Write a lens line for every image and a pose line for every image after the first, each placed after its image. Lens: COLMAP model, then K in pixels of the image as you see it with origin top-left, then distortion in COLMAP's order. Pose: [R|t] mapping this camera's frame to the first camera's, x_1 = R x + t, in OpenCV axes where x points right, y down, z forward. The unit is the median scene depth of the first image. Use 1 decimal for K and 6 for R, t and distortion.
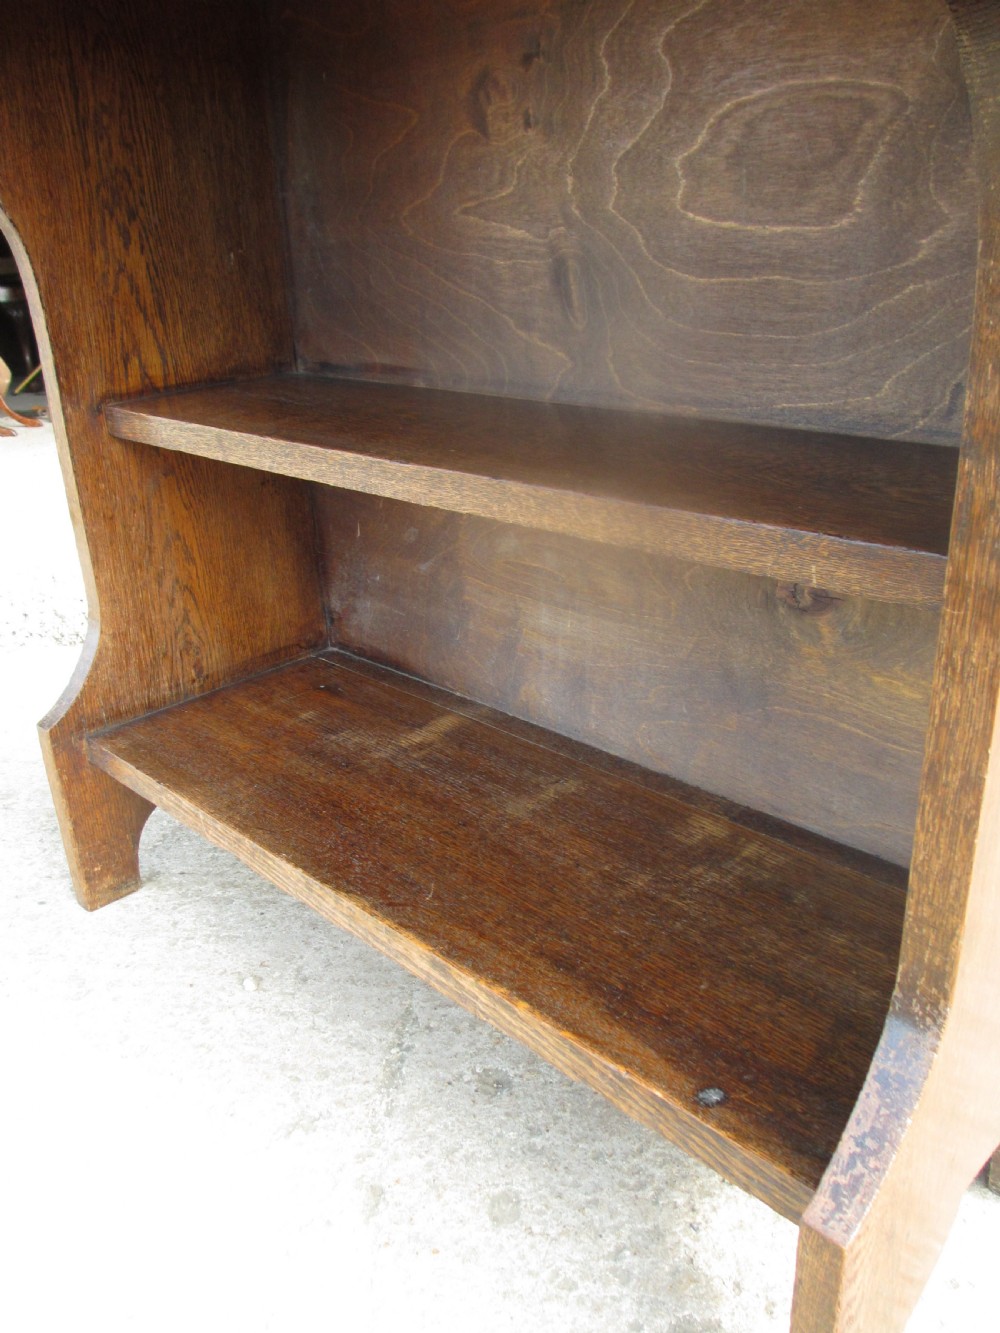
lens RADIAL K [[1111.9, 0, 494.5], [0, 1111.9, 664.1], [0, 0, 1]] dist [-0.050942, 0.005334]
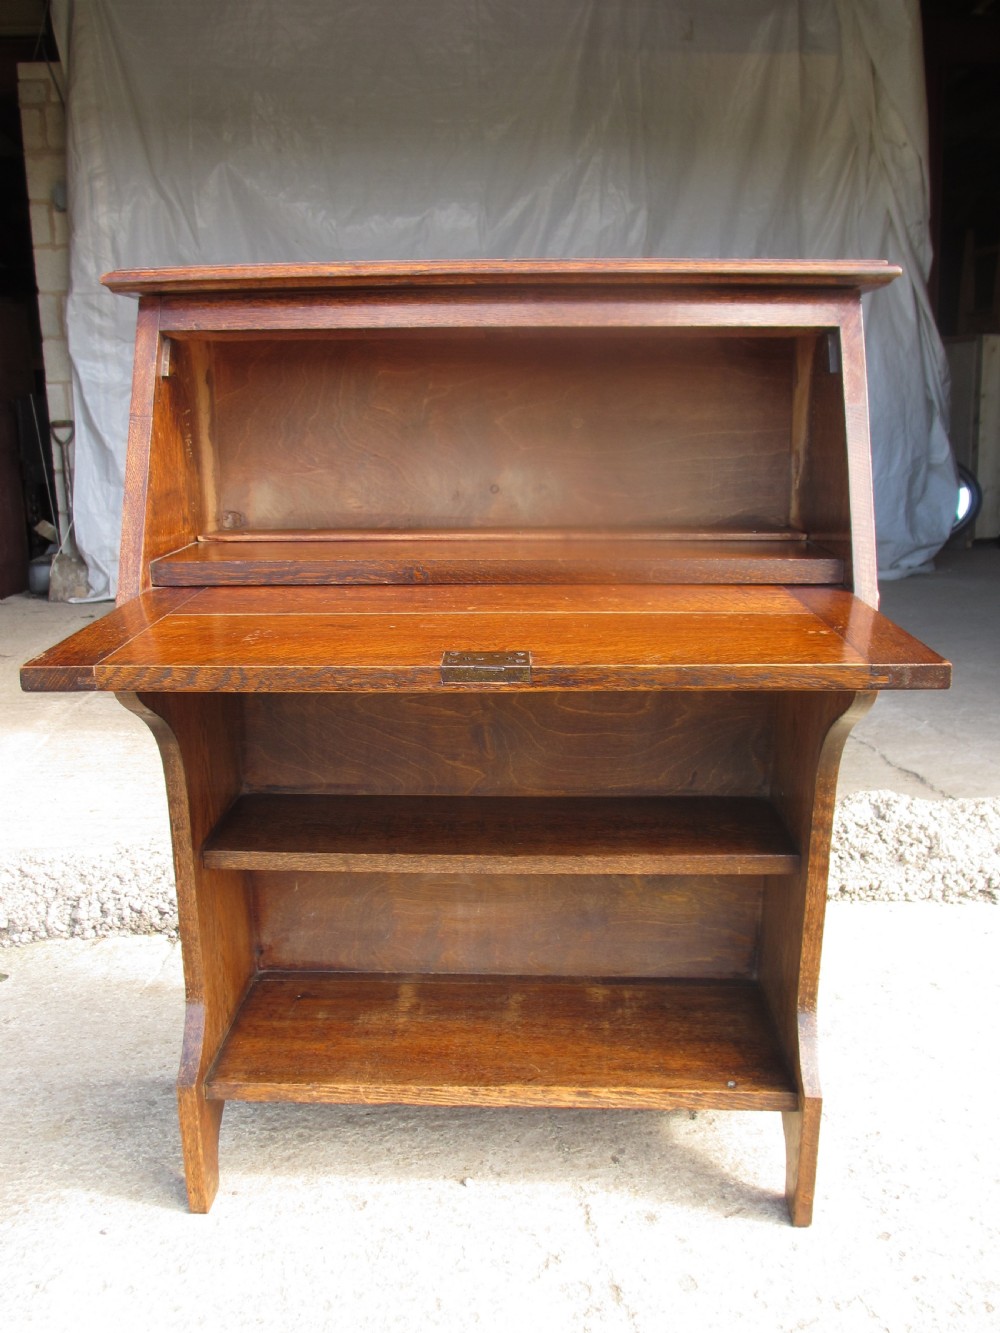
lens RADIAL K [[1113.2, 0, 499.5], [0, 1113.2, 663.6], [0, 0, 1]] dist [-0.054713, 0.000303]
pose [[0.730469, -0.125823, 0.671255, -1.199305], [0.235152, 0.969119, -0.074240, -0.318190], [-0.641185, 0.212077, 0.737499, -0.473940]]
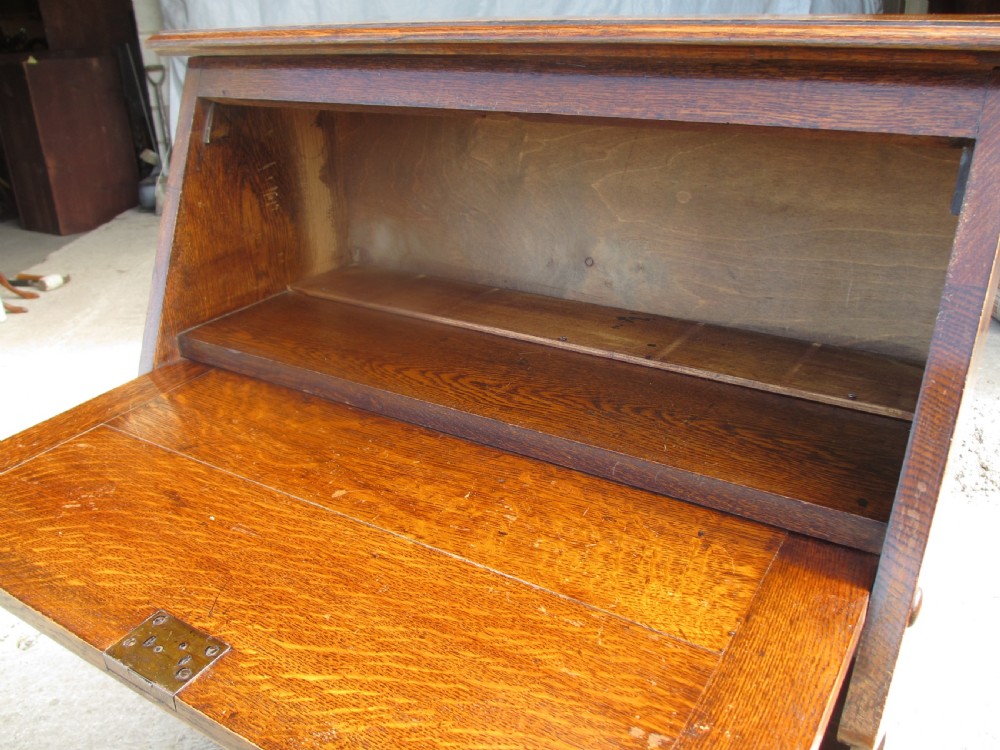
lens RADIAL K [[835.2, 0, 501.4], [0, 835.2, 370.2], [0, 0, 1]] dist [-0.083569, 0.059559]
pose [[0.977574, -0.075701, 0.196514, -0.307941], [0.070220, 0.996927, 0.034719, -0.630376], [-0.198538, -0.020141, 0.979886, -0.322933]]
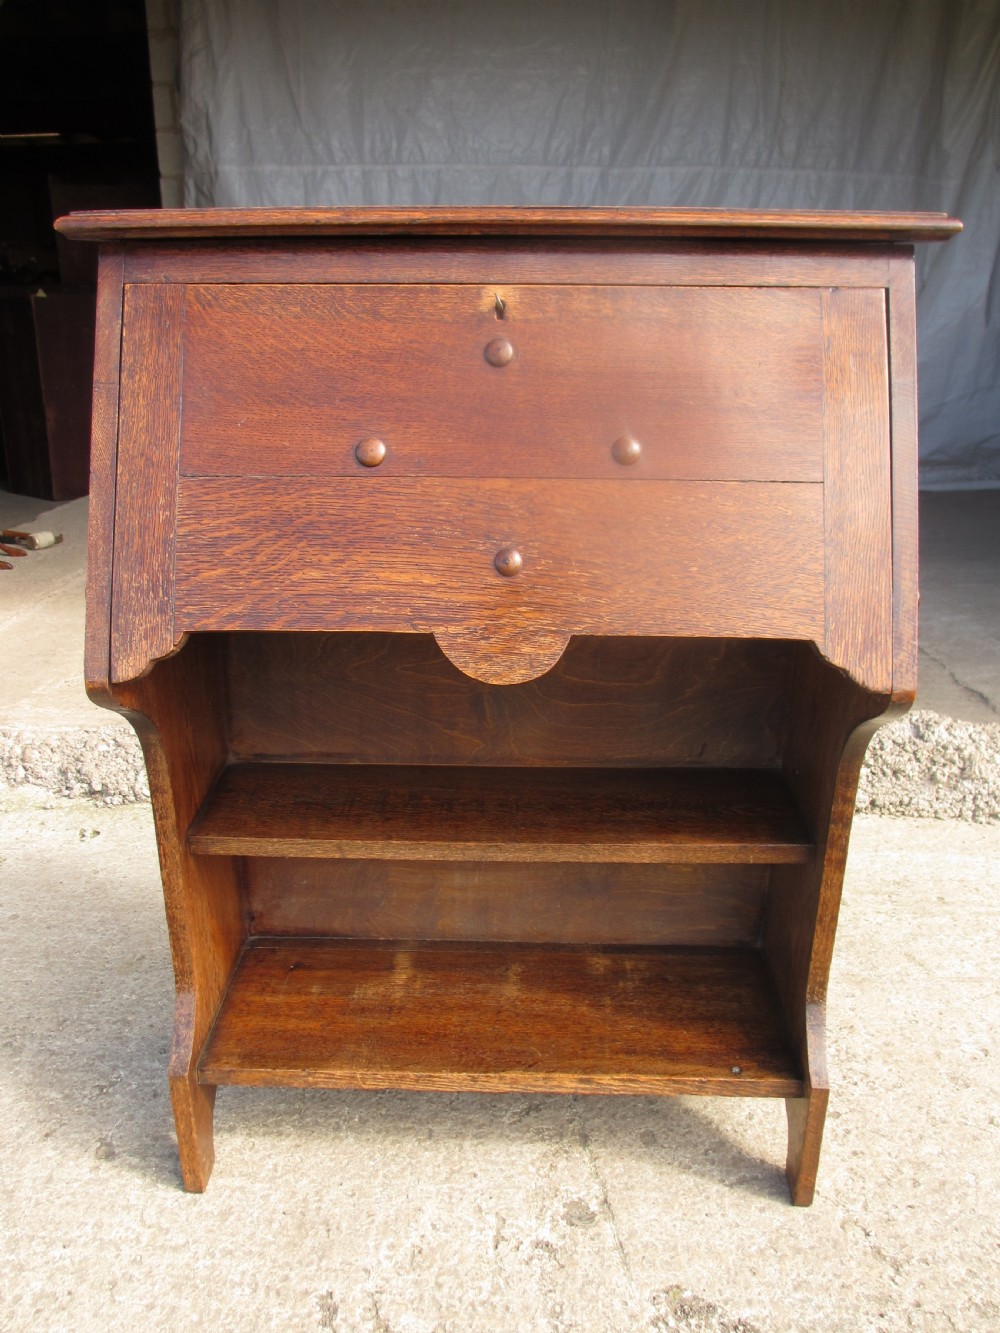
lens RADIAL K [[1113.2, 0, 499.5], [0, 1113.2, 663.6], [0, 0, 1]] dist [-0.054713, 0.000303]
pose [[0.722321, -0.201862, 0.661441, -1.114958], [0.230236, 0.972083, 0.045237, -0.489853], [-0.652107, 0.119612, 0.748632, -0.399651]]
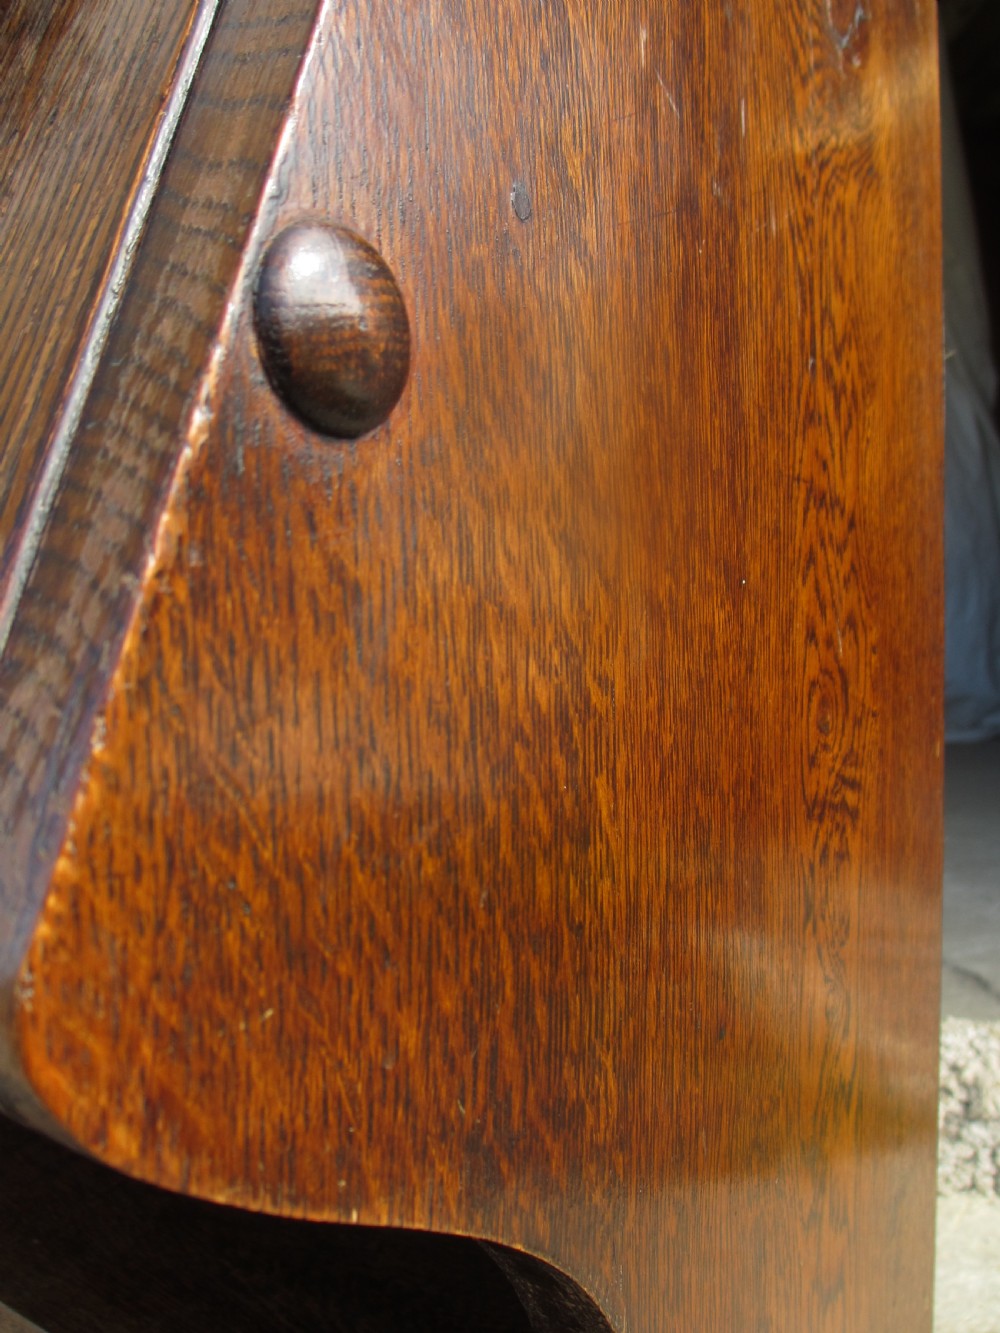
lens RADIAL K [[1111.9, 0, 494.5], [0, 1111.9, 664.1], [0, 0, 1]] dist [-0.050942, 0.005334]
pose [[0.985878, -0.002783, 0.167439, 0.132847], [0.054197, 0.951352, -0.303300, -0.280516], [-0.158450, 0.308092, 0.938069, 0.102205]]
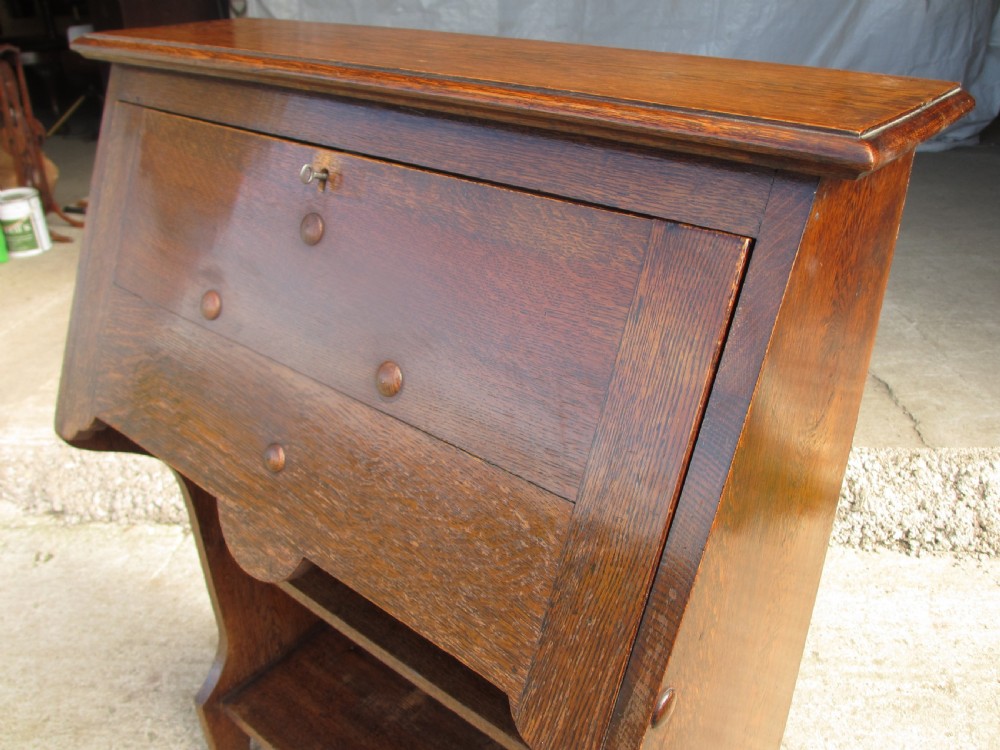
lens RADIAL K [[834.1, 0, 505.5], [0, 834.1, 373.6], [0, 0, 1]] dist [-0.050942, 0.005334]
pose [[0.994674, -0.020323, 0.101046, -0.051460], [0.009456, 0.994226, 0.106889, -0.731328], [-0.102635, -0.105364, 0.989123, -0.357466]]
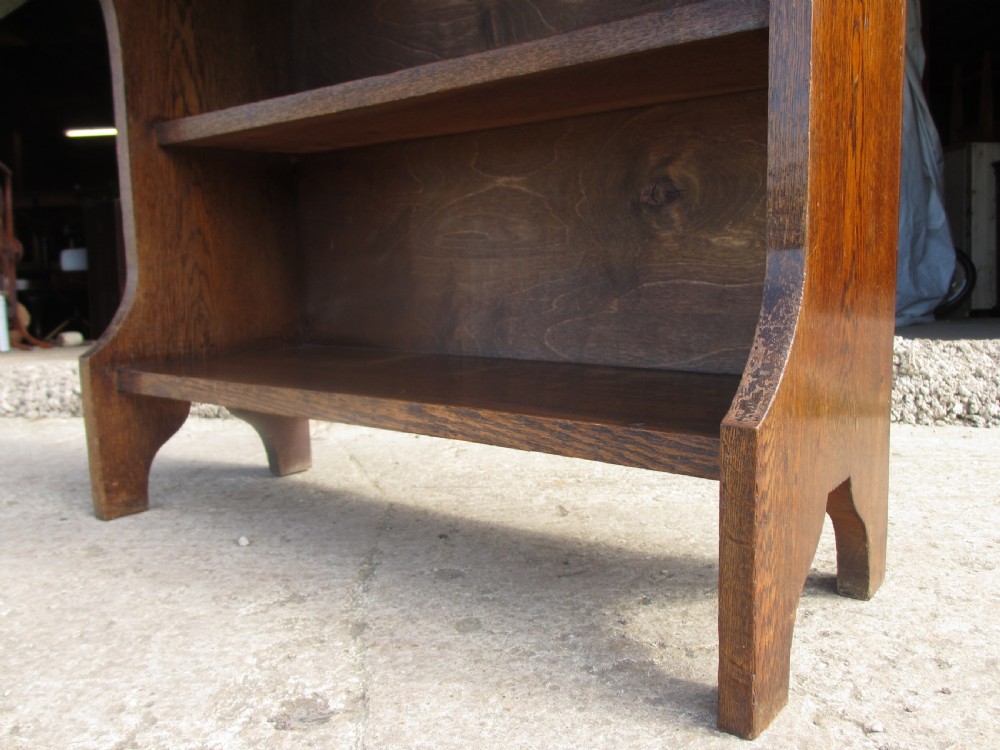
lens RADIAL K [[835.1, 0, 500.0], [0, 835.1, 375.0], [0, 0, 1]] dist [-0.054713, 0.000303]
pose [[0.991303, 0.001284, 0.131592, -0.068911], [0.032655, 0.966277, -0.255425, 0.410943], [-0.127482, 0.257500, 0.957832, 0.032978]]
